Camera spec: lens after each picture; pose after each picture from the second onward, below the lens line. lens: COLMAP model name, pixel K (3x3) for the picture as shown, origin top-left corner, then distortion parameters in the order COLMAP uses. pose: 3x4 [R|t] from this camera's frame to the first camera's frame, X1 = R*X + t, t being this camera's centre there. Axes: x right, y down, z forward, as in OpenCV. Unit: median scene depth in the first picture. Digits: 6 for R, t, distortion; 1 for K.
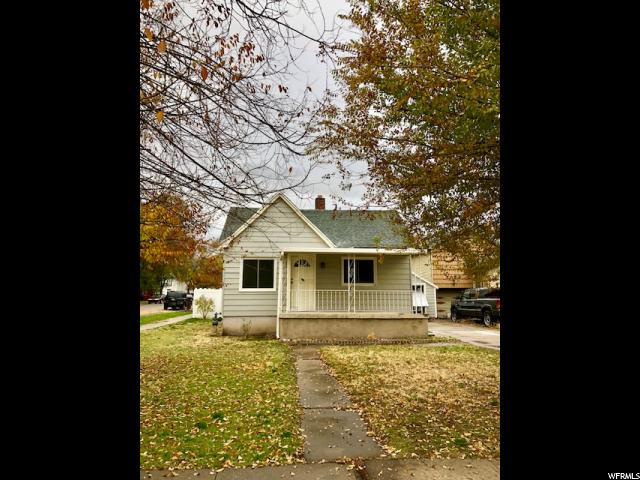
lens RADIAL K [[393.3, 0, 320.0], [0, 393.3, 240.0], [0, 0, 1]] dist [0.067762, -0.083073]
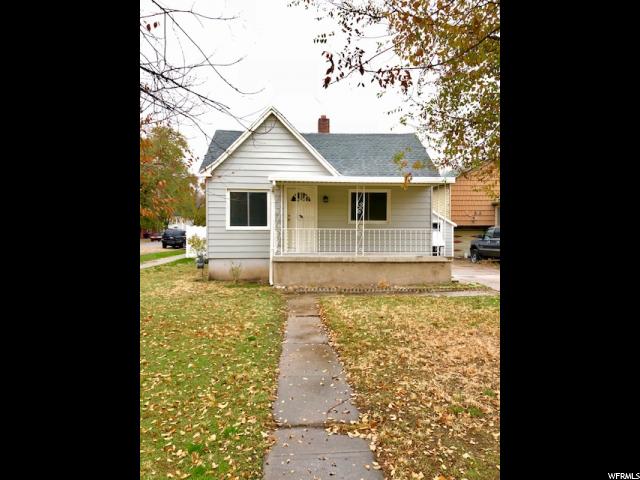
lens RADIAL K [[393.3, 0, 320.0], [0, 393.3, 240.0], [0, 0, 1]] dist [0.067762, -0.083073]
pose [[0.999781, 0.000425, -0.020940, 0.013181], [0.002839, 0.987814, 0.155616, 0.021420], [0.020751, -0.155641, 0.987596, 0.169571]]
